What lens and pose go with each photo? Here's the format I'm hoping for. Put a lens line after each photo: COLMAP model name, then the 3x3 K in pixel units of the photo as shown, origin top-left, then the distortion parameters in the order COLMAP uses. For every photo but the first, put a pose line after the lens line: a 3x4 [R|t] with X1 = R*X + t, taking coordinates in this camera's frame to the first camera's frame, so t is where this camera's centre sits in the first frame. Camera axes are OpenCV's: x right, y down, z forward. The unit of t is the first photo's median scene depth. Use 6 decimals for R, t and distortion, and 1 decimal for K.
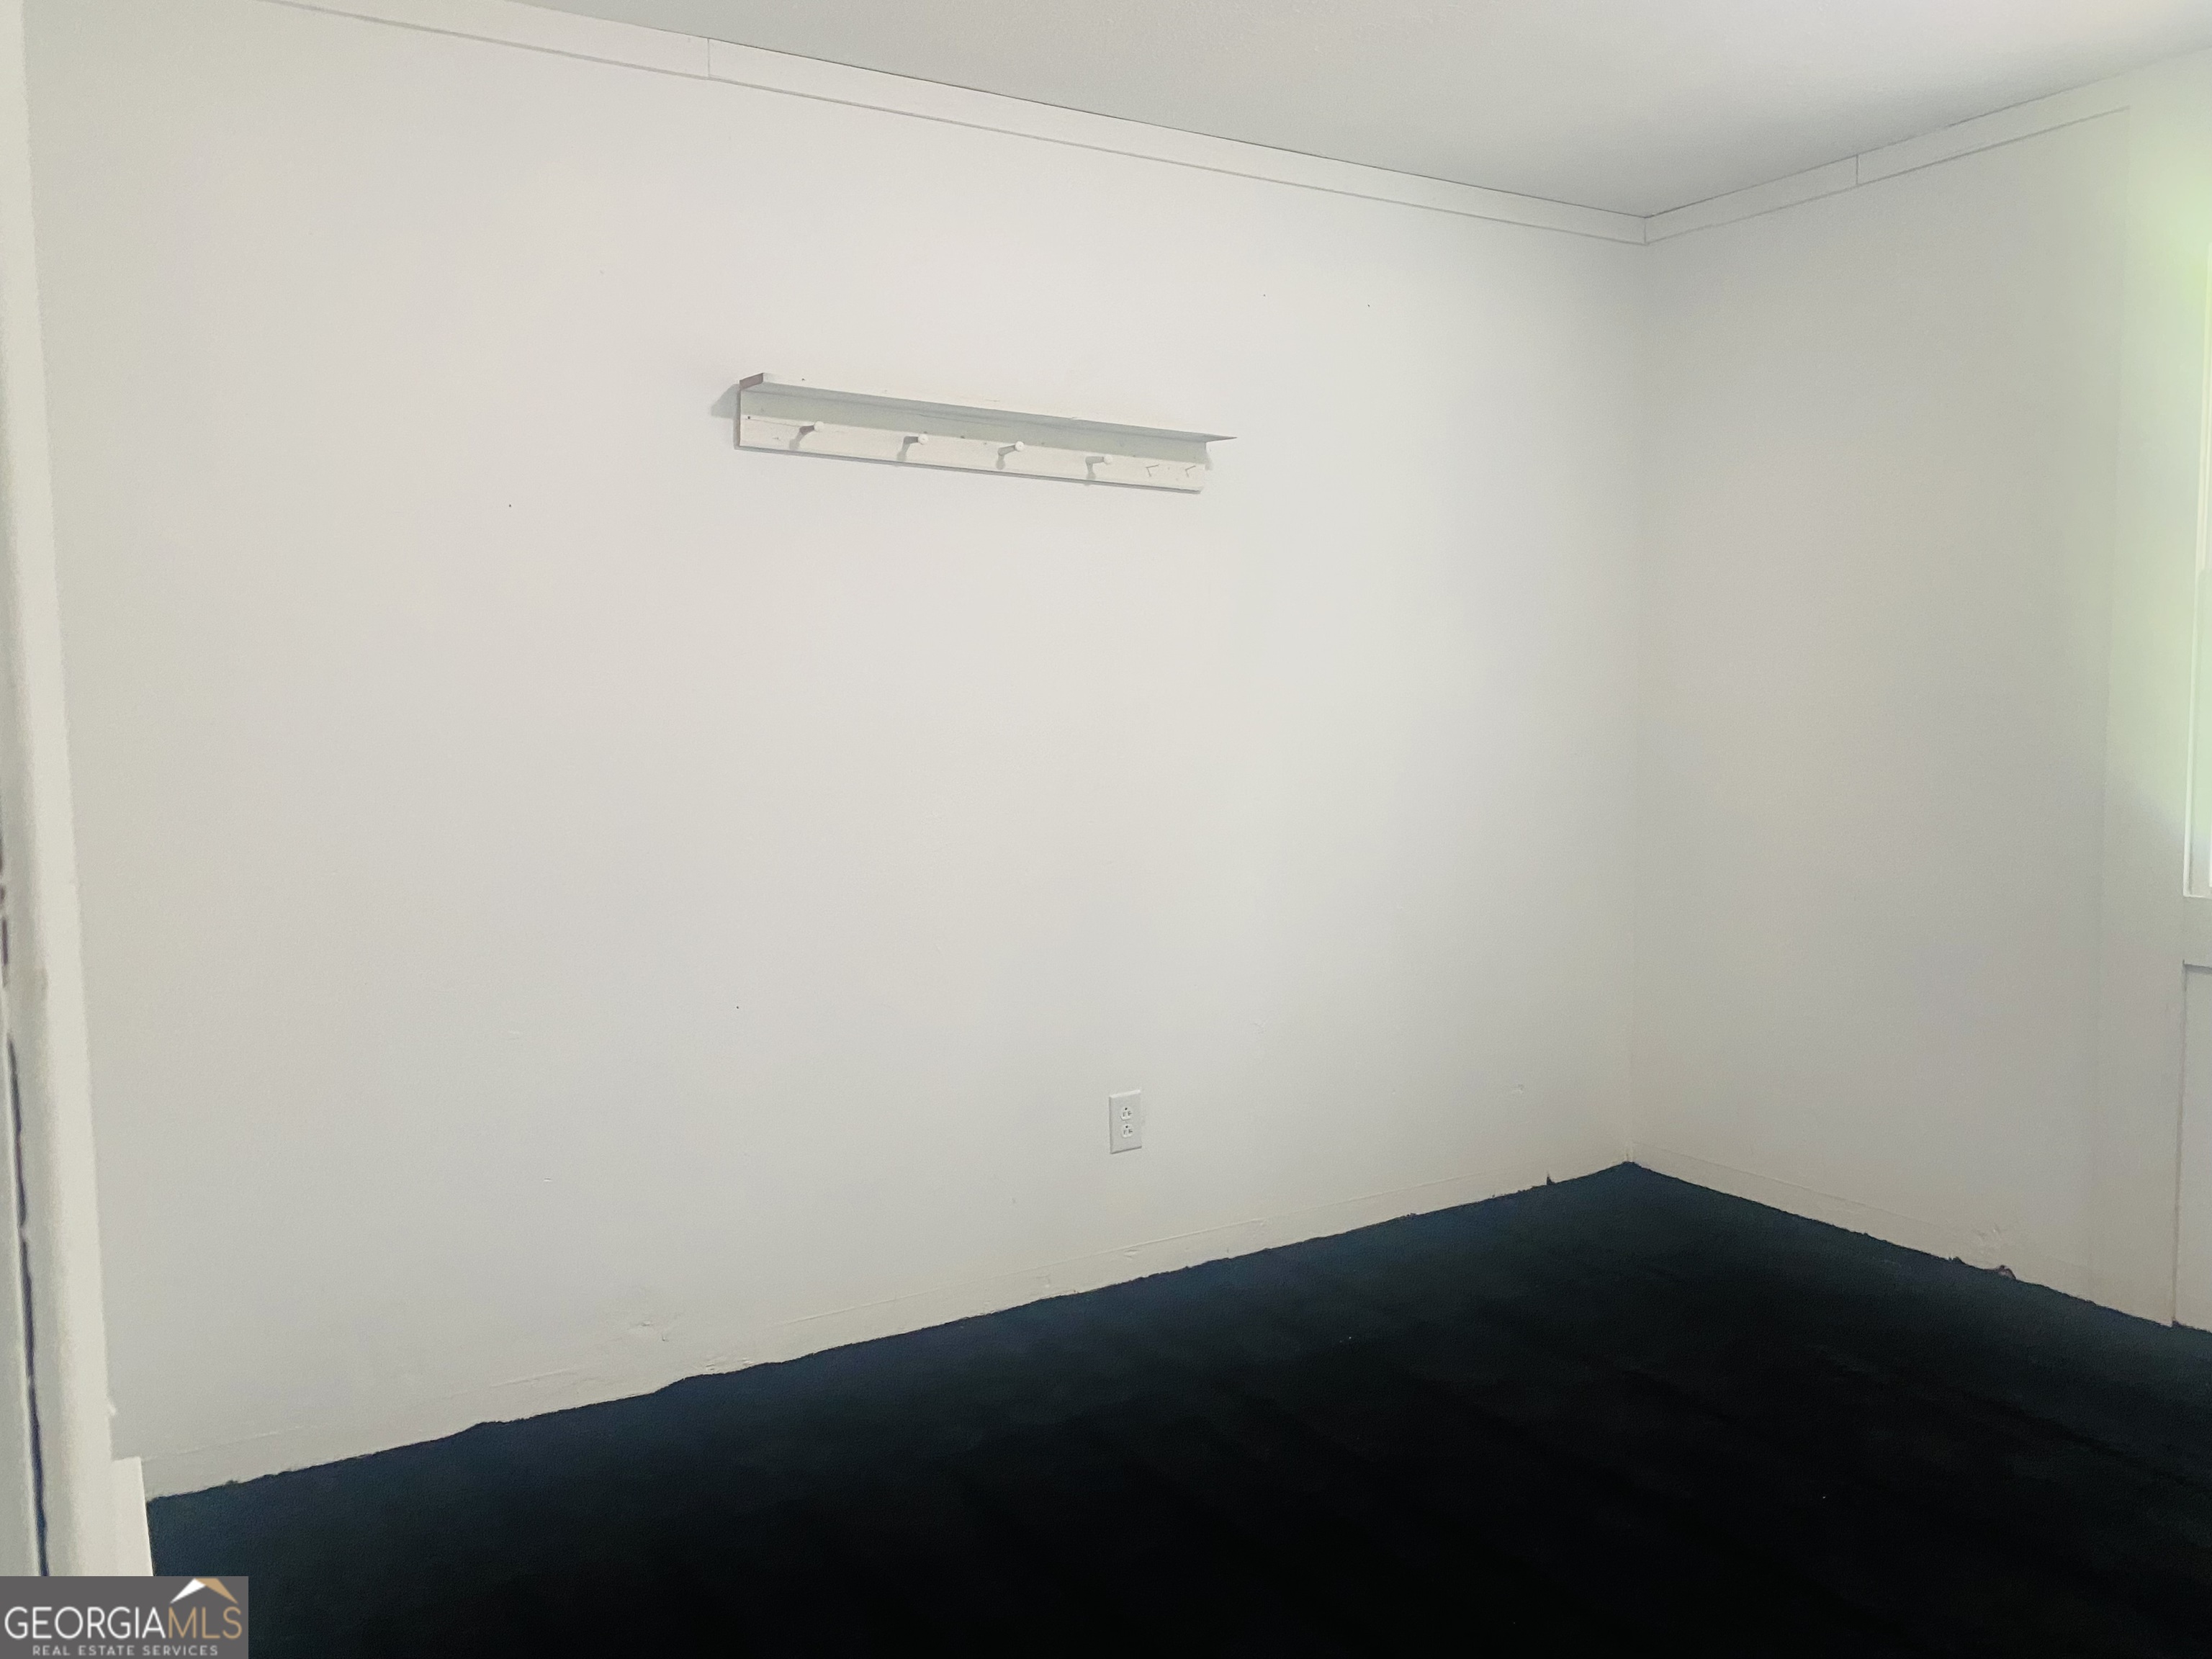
lens RADIAL K [[1692.0, 0, 1091.6], [0, 1692.0, 815.4], [0, 0, 1]] dist [0.024314, -0.026295]
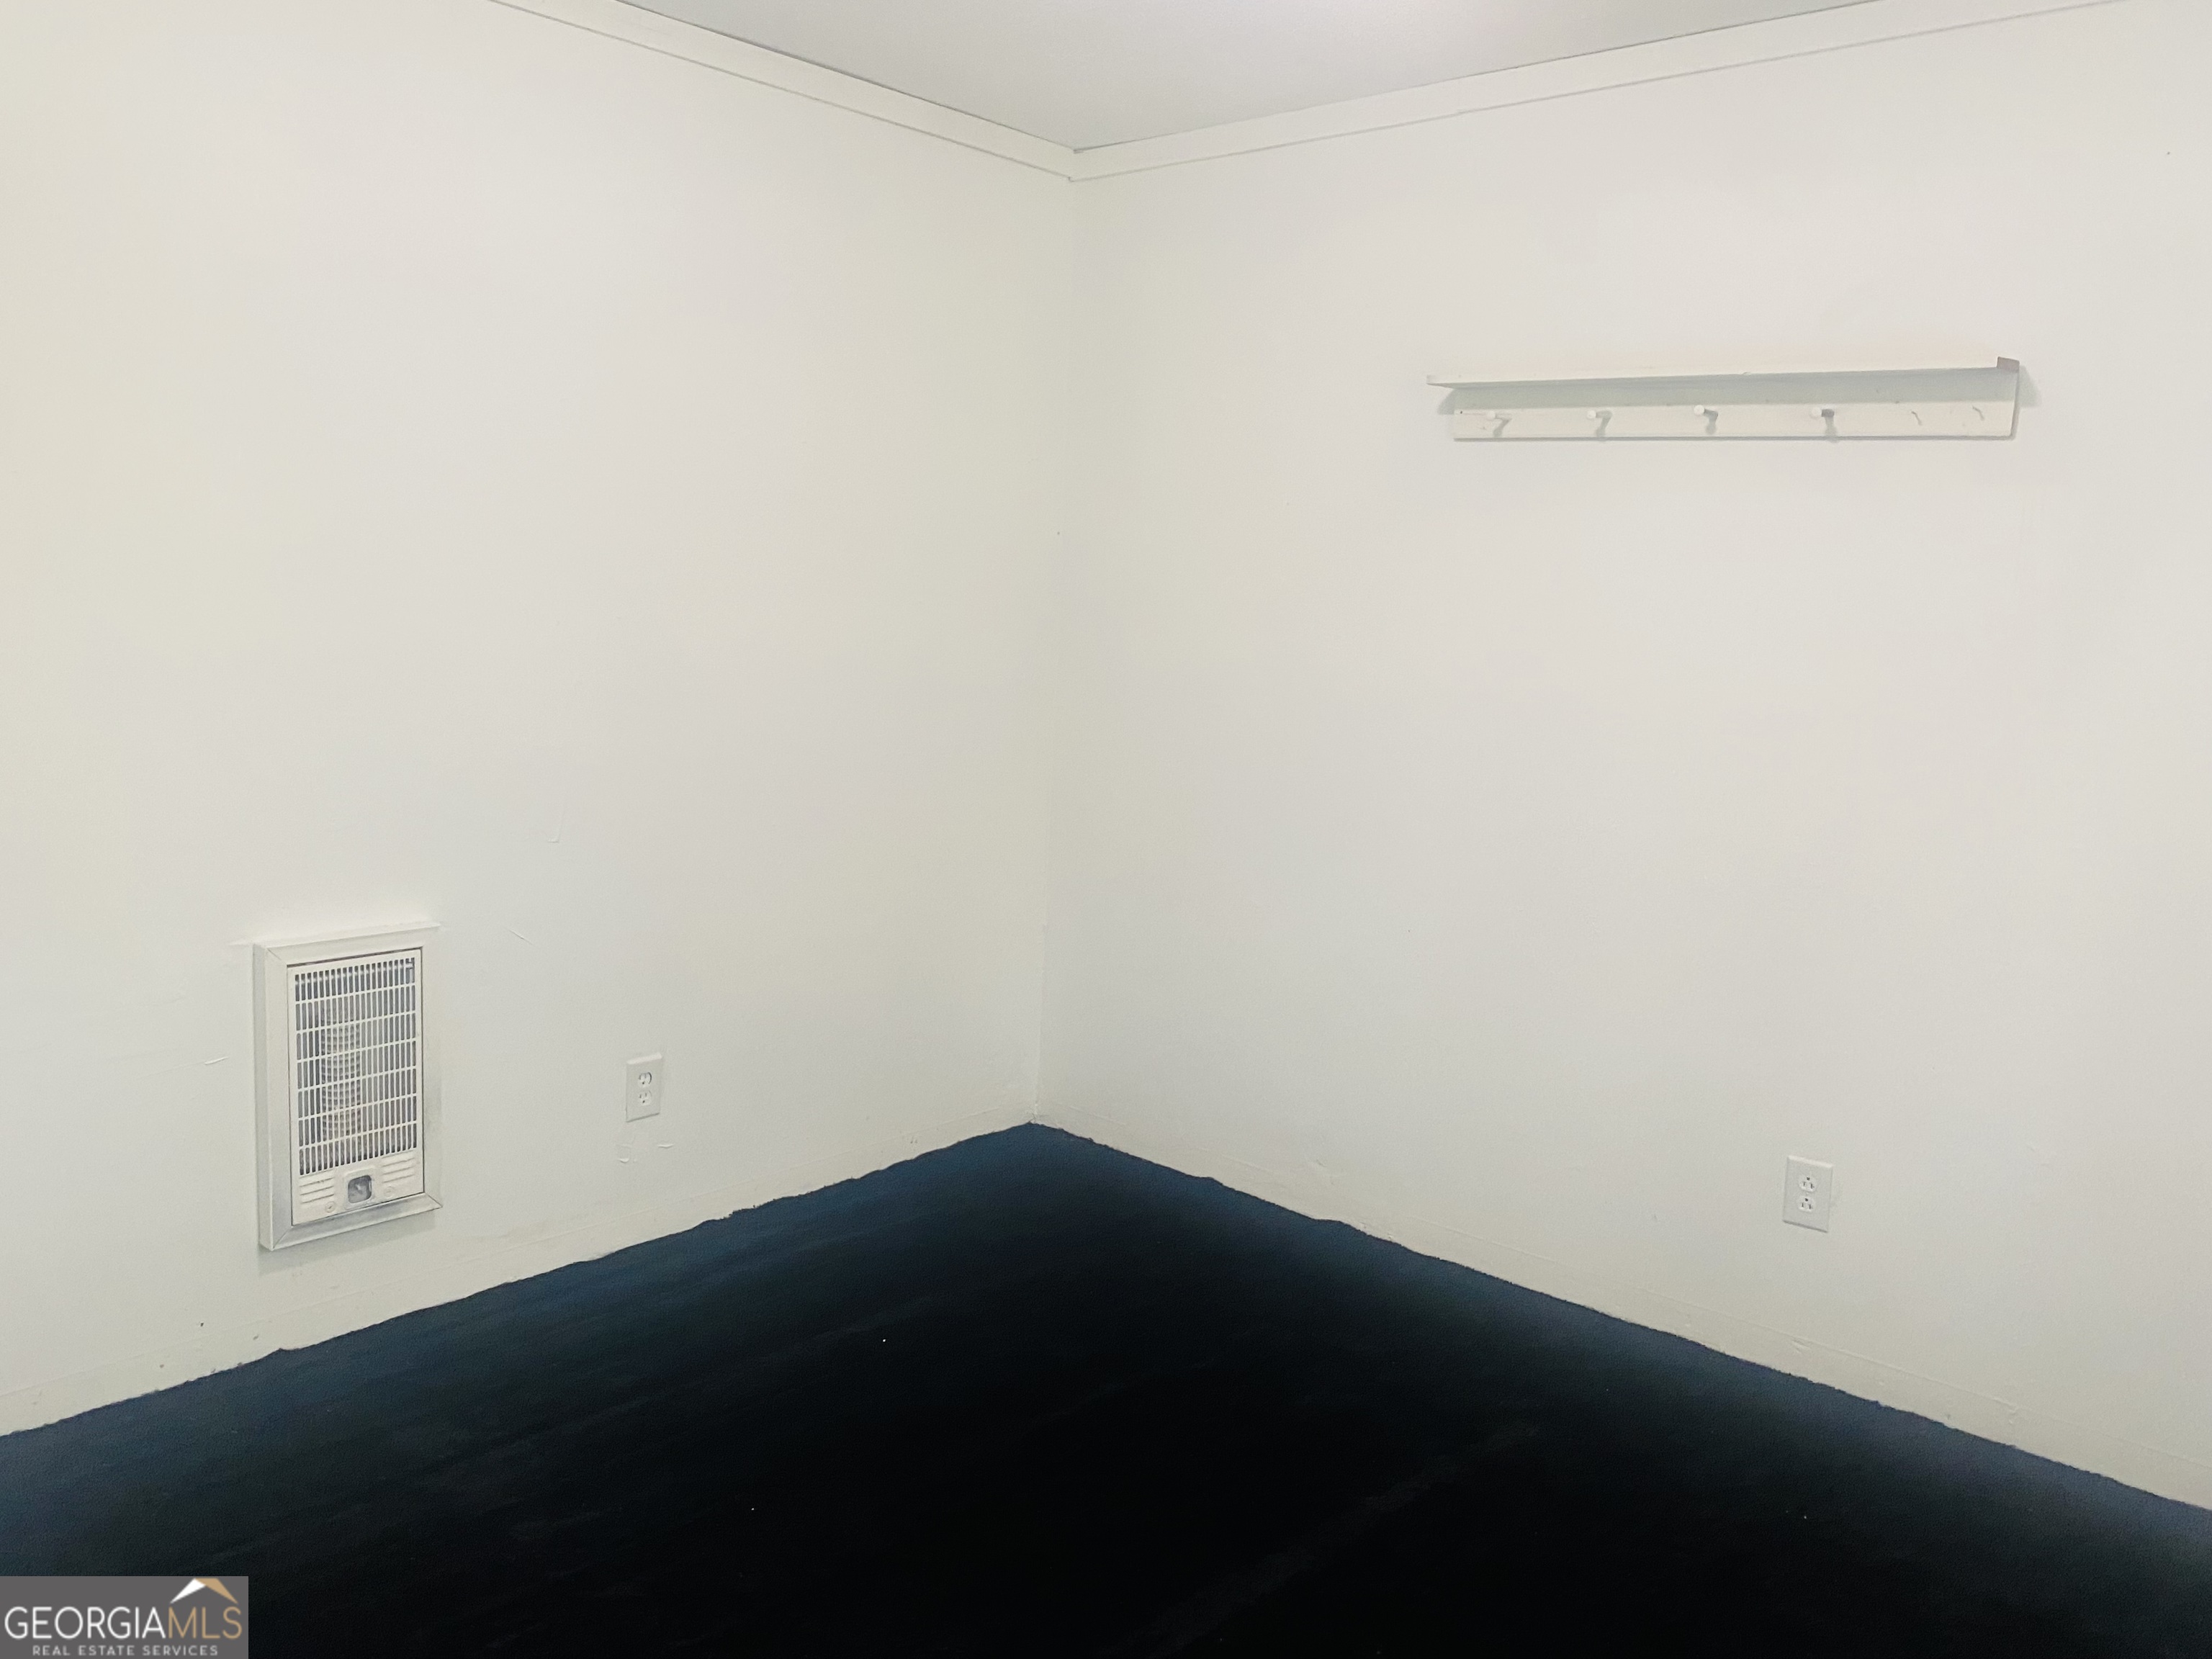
lens RADIAL K [[1692.0, 0, 1107.7], [0, 1692.0, 830.4], [0, 0, 1]] dist [0.024314, -0.026295]
pose [[0.290873, 0.119914, -0.949217, 0.743222], [-0.157790, 0.984542, 0.076024, -0.005487], [0.943661, 0.127664, 0.305298, 0.404141]]
